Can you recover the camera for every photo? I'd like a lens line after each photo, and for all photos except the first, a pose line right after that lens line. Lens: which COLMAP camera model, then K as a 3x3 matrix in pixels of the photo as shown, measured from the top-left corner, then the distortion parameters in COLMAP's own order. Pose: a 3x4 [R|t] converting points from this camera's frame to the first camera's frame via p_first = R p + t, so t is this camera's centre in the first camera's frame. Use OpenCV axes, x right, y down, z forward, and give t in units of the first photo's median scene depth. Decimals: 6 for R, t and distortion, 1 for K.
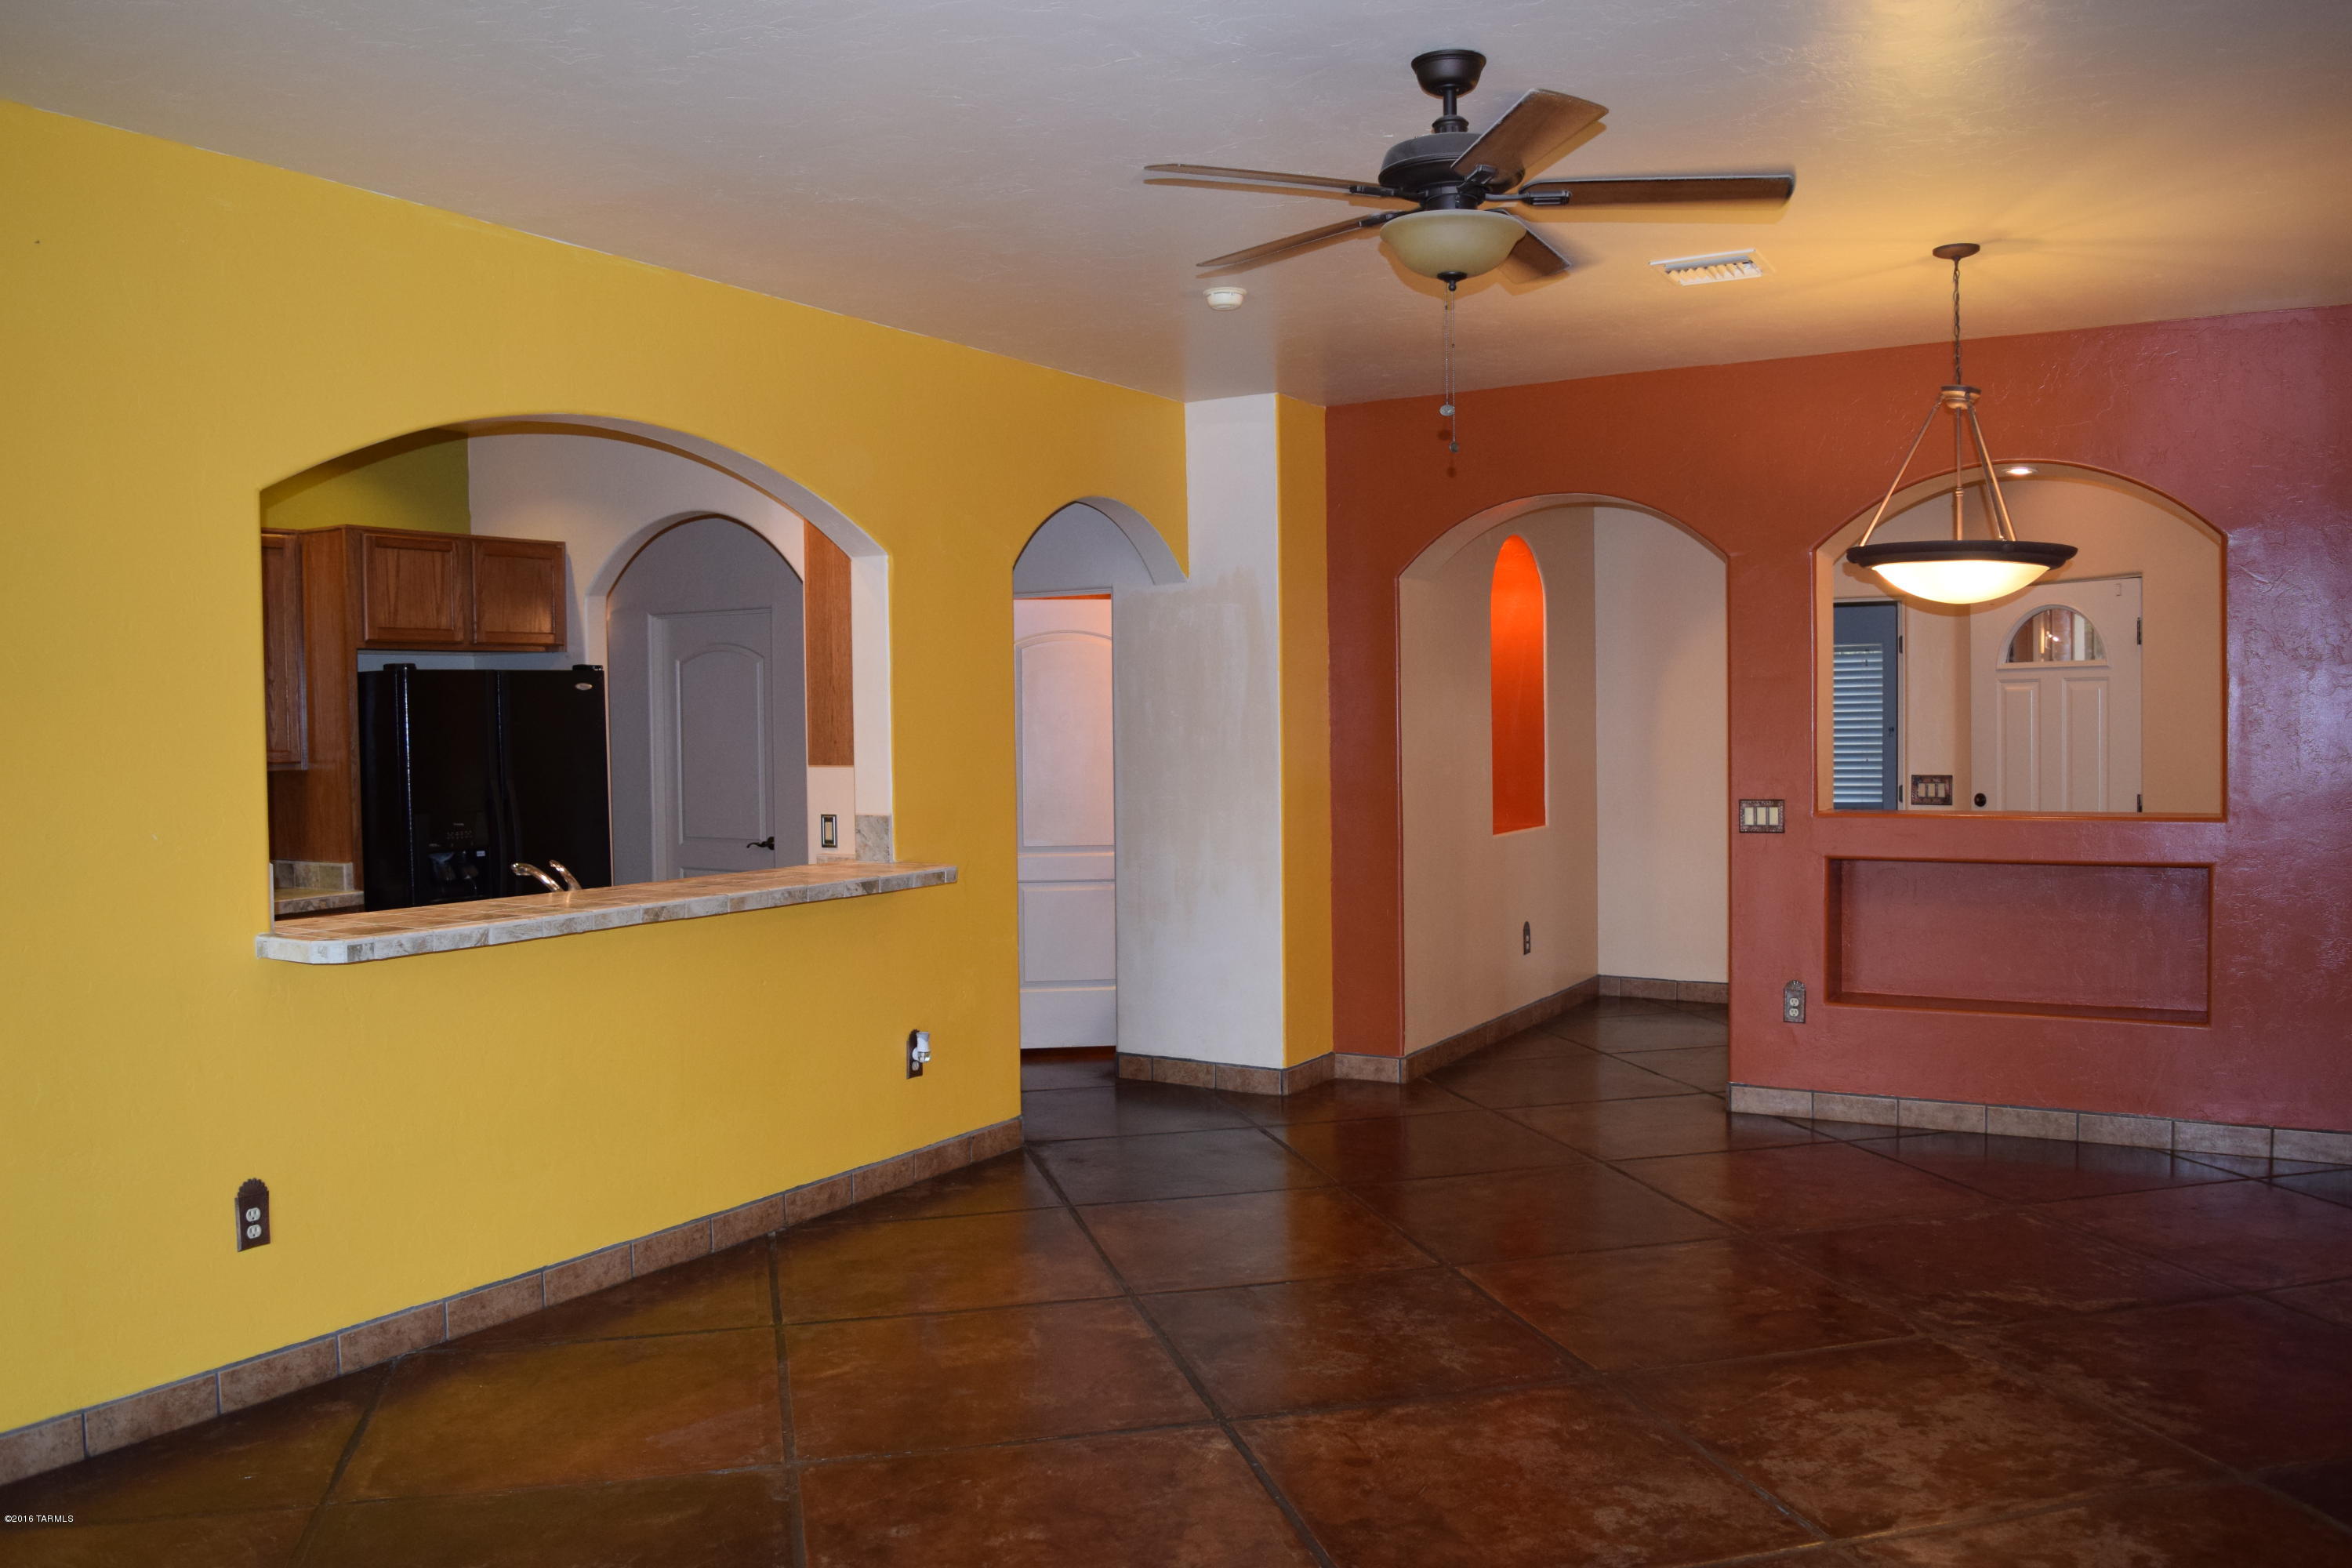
lens RADIAL K [[1846.6, 0, 1177.2], [0, 1846.6, 774.8], [0, 0, 1]] dist [-0.098074, 0.022366]
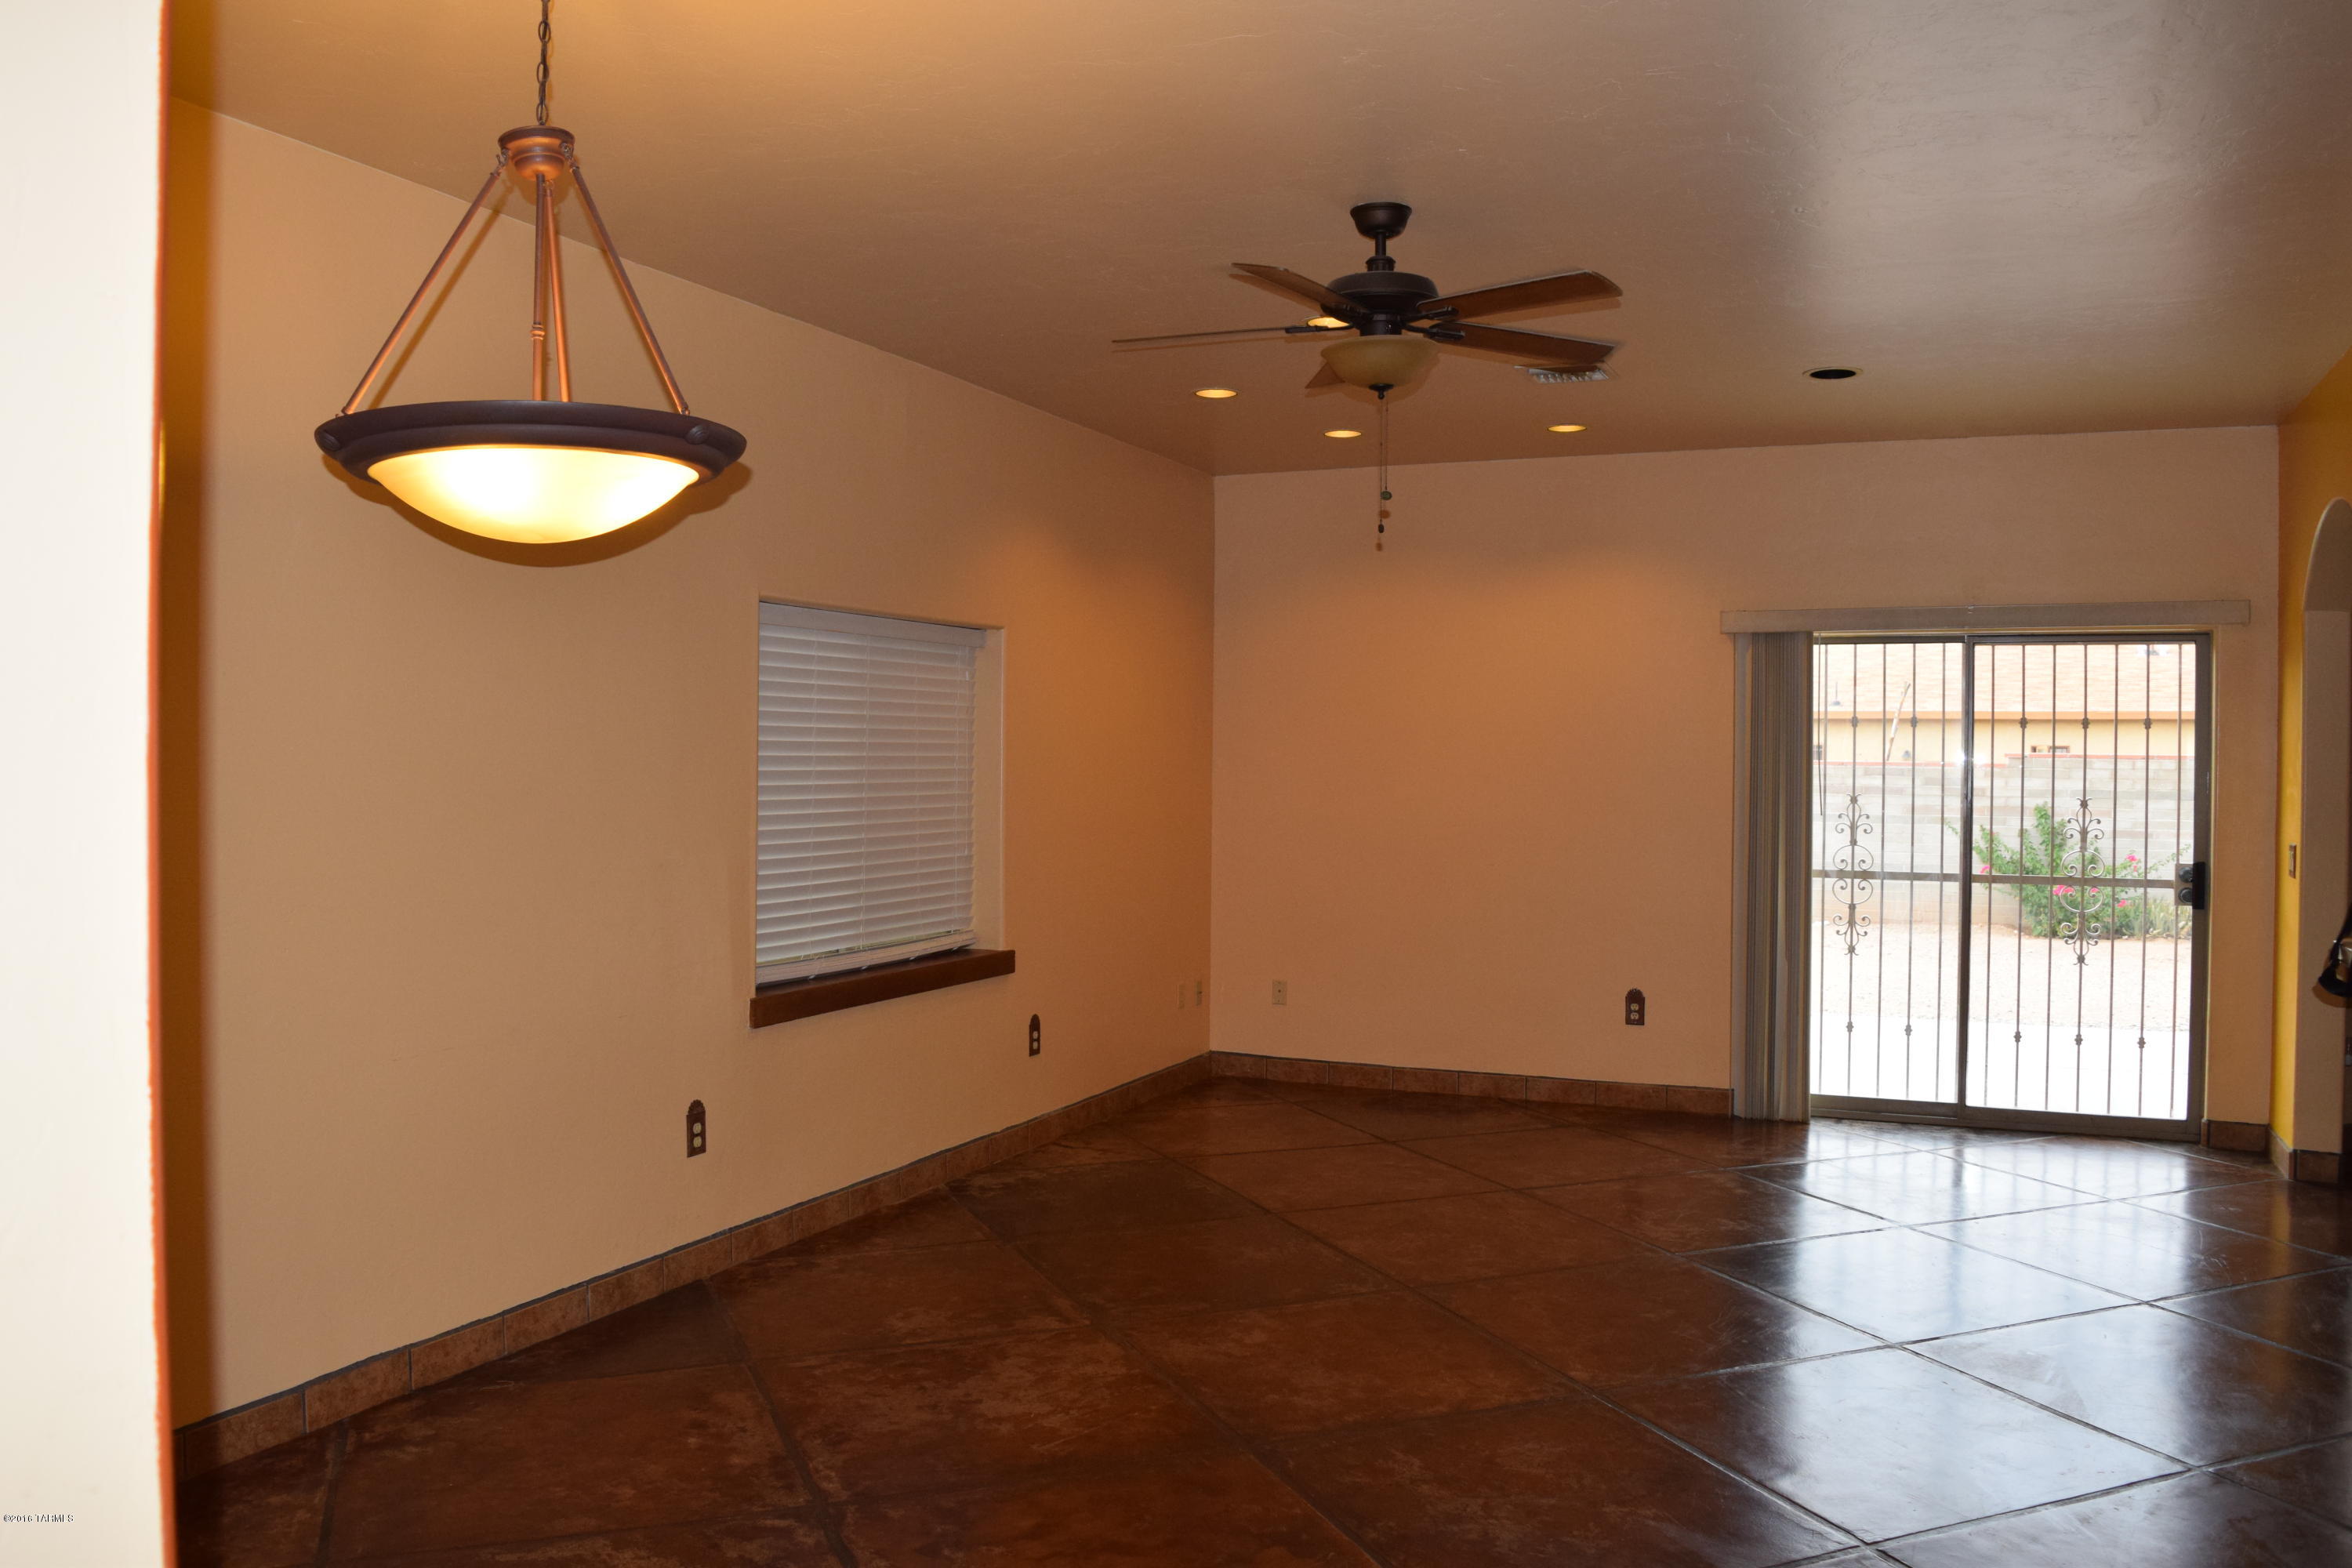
lens RADIAL K [[1846.6, 0, 1177.2], [0, 1846.6, 774.8], [0, 0, 1]] dist [-0.098074, 0.022366]
pose [[-0.990953, 0.009137, -0.133897, 0.291160], [0.003421, 0.999076, 0.042851, -0.044525], [0.134165, 0.042006, -0.990068, 1.423516]]
